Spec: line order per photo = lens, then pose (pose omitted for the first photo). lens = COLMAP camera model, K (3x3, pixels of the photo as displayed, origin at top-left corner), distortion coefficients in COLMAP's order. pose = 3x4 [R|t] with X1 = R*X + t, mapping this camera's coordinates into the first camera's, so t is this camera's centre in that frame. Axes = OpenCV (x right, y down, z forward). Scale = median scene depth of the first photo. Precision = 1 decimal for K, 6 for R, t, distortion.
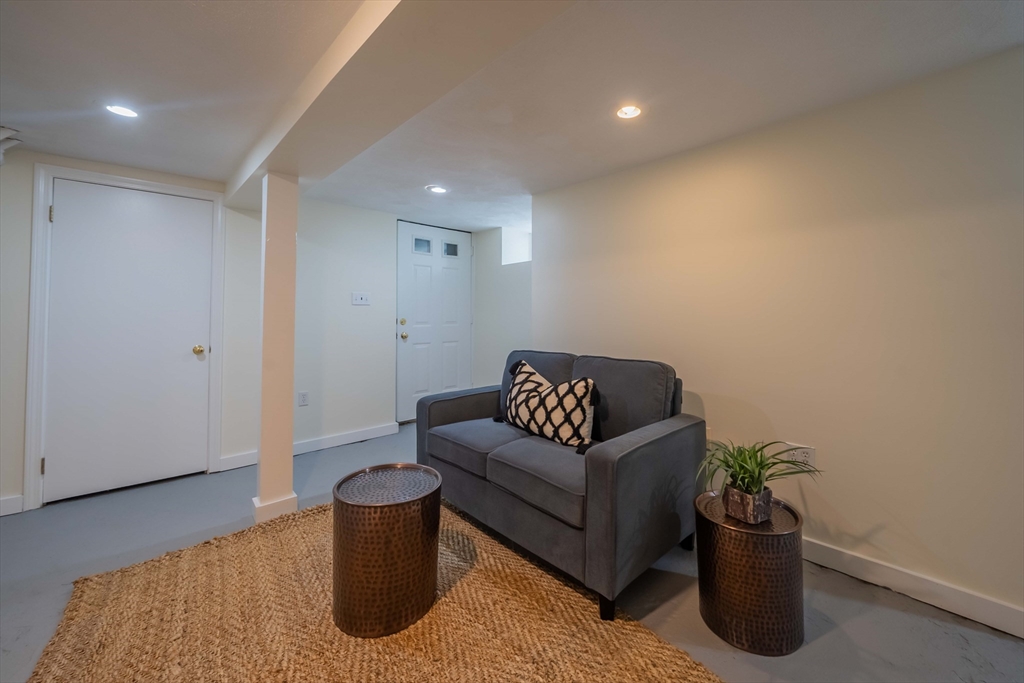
lens RADIAL K [[402.6, 0, 512.3], [0, 402.6, 304.1], [0, 0, 1]] dist [-0.003965, -0.000155]
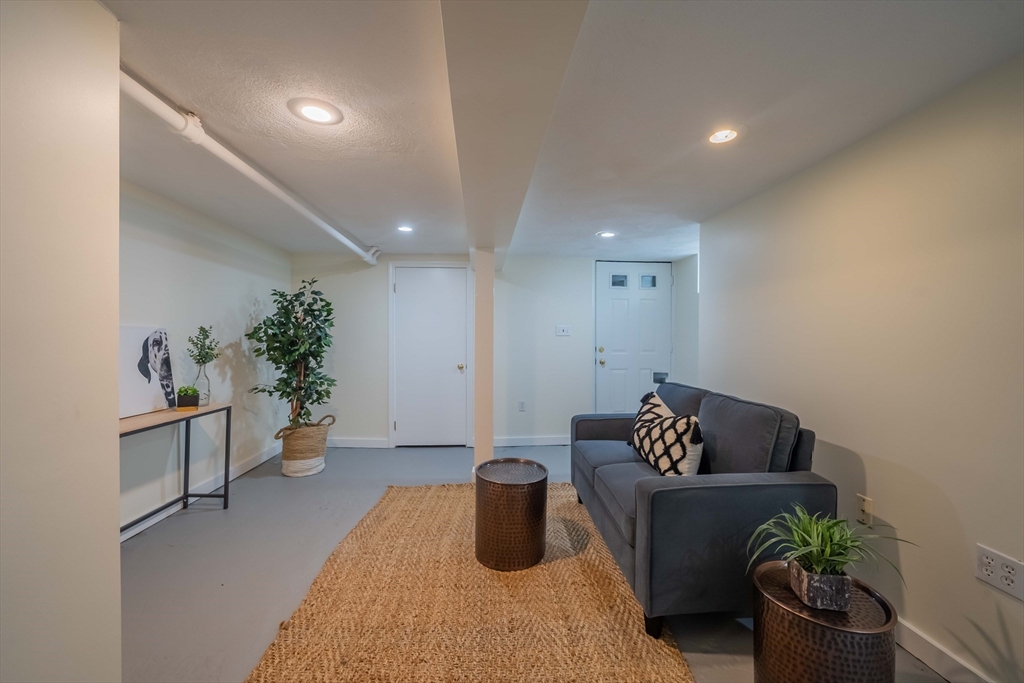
lens RADIAL K [[383.0, 0, 512.0], [0, 383.0, 341.5], [0, 0, 1]] dist [0.000404, 0.000064]
pose [[0.772804, 0.006965, -0.634606, 0.461011], [0.018390, 0.999274, 0.033362, -0.041611], [0.634378, -0.037453, 0.772115, -0.010345]]
